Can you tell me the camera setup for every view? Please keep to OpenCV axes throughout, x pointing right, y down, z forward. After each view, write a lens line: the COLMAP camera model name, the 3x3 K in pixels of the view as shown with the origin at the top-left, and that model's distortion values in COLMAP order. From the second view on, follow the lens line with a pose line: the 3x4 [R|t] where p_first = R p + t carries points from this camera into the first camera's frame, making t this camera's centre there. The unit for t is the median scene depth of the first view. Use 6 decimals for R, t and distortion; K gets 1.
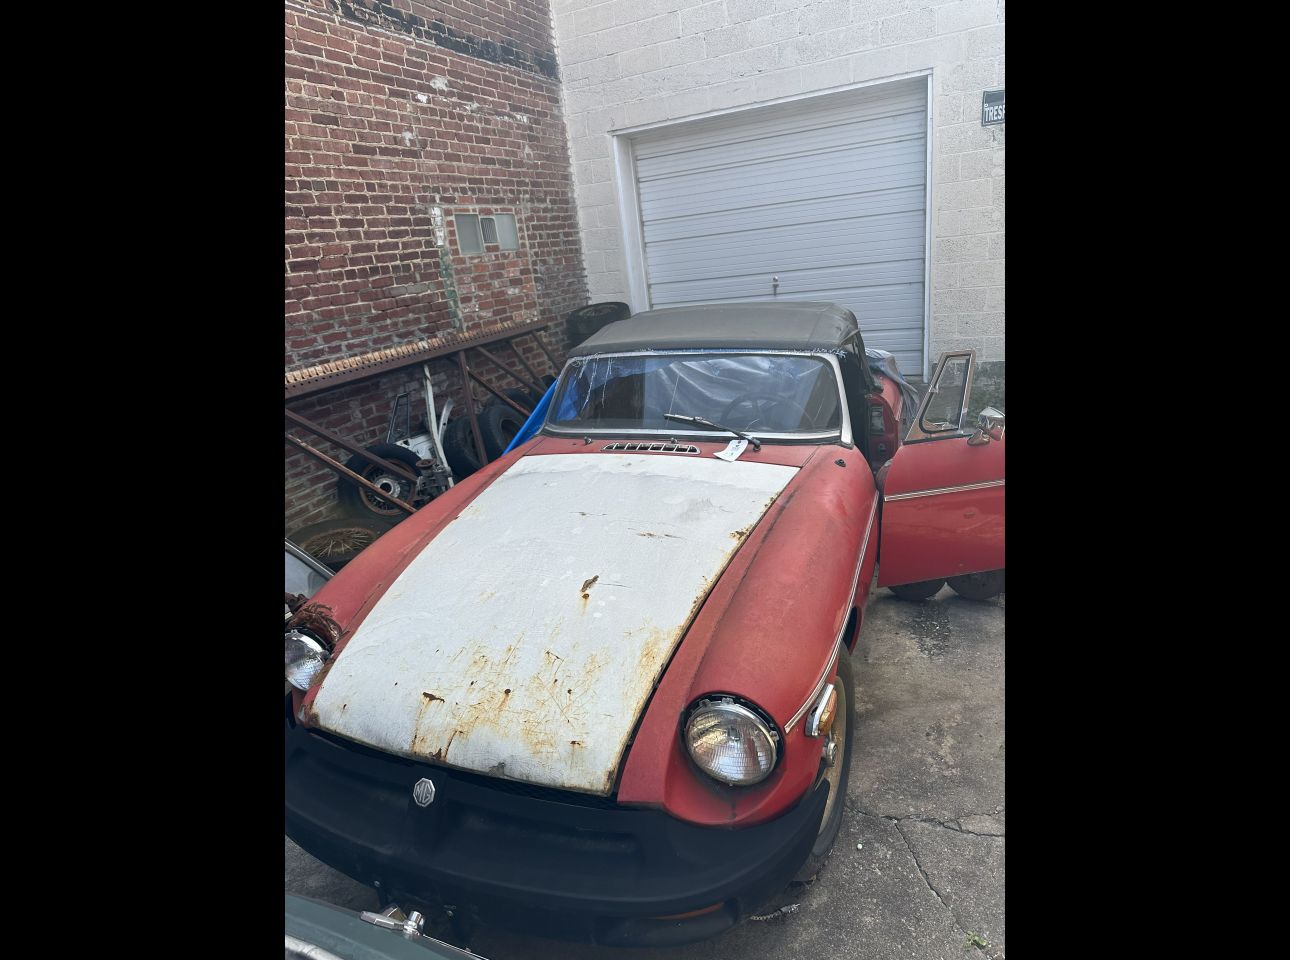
lens RADIAL K [[705.5, 0, 650.6], [0, 705.5, 479.9], [0, 0, 1]] dist [-0.001128, -0.001761]
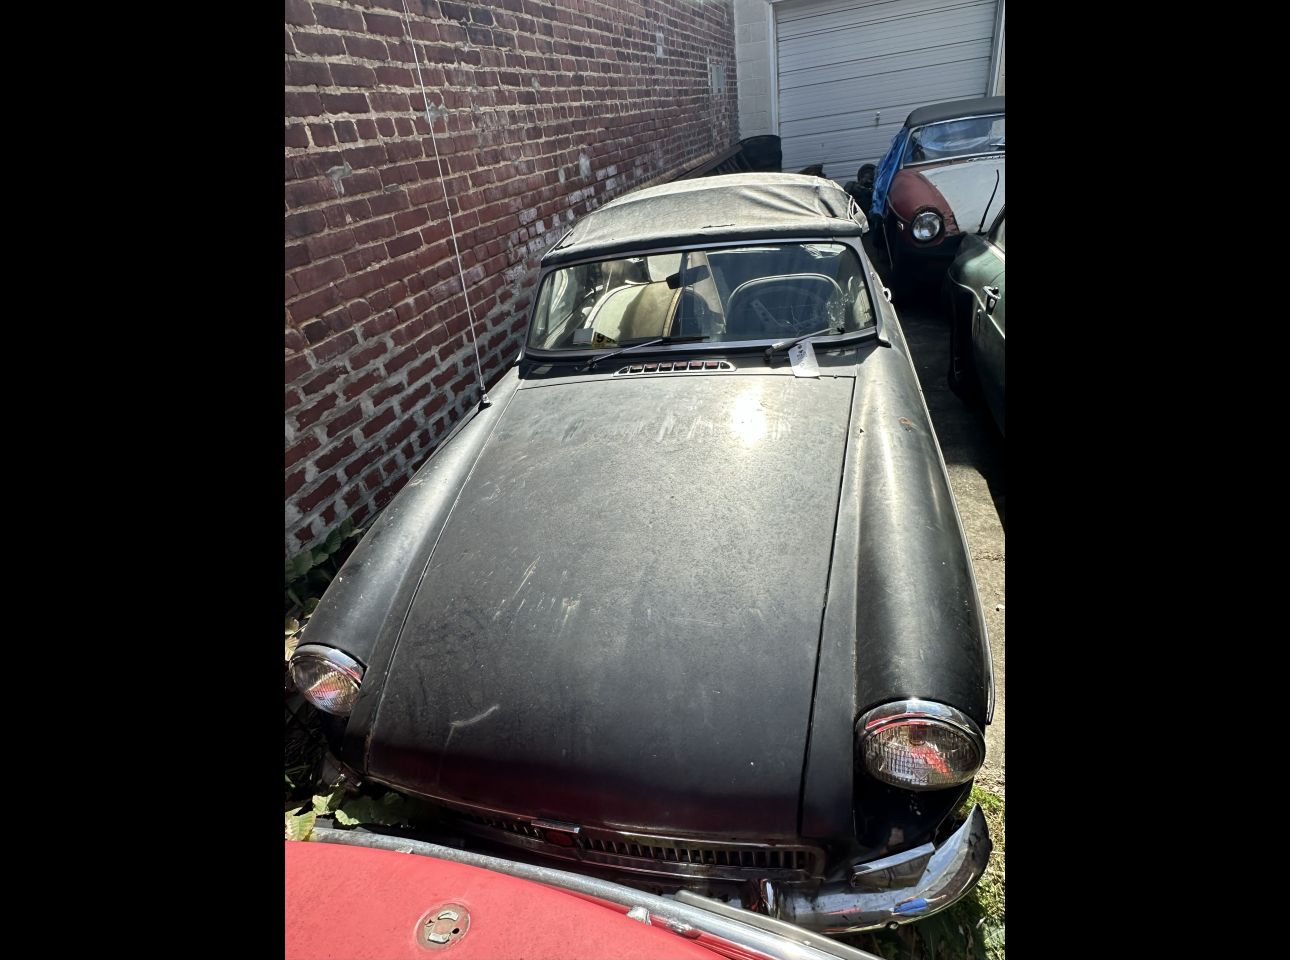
lens RADIAL K [[618.8, 0, 638.0], [0, 618.8, 479.5], [0, 0, 1]] dist [-0.000362, 0.000259]
pose [[0.992649, -0.080187, 0.090654, -0.571379], [0.061156, 0.978689, 0.196032, 0.200607], [-0.104441, -0.189046, 0.976398, -0.388218]]
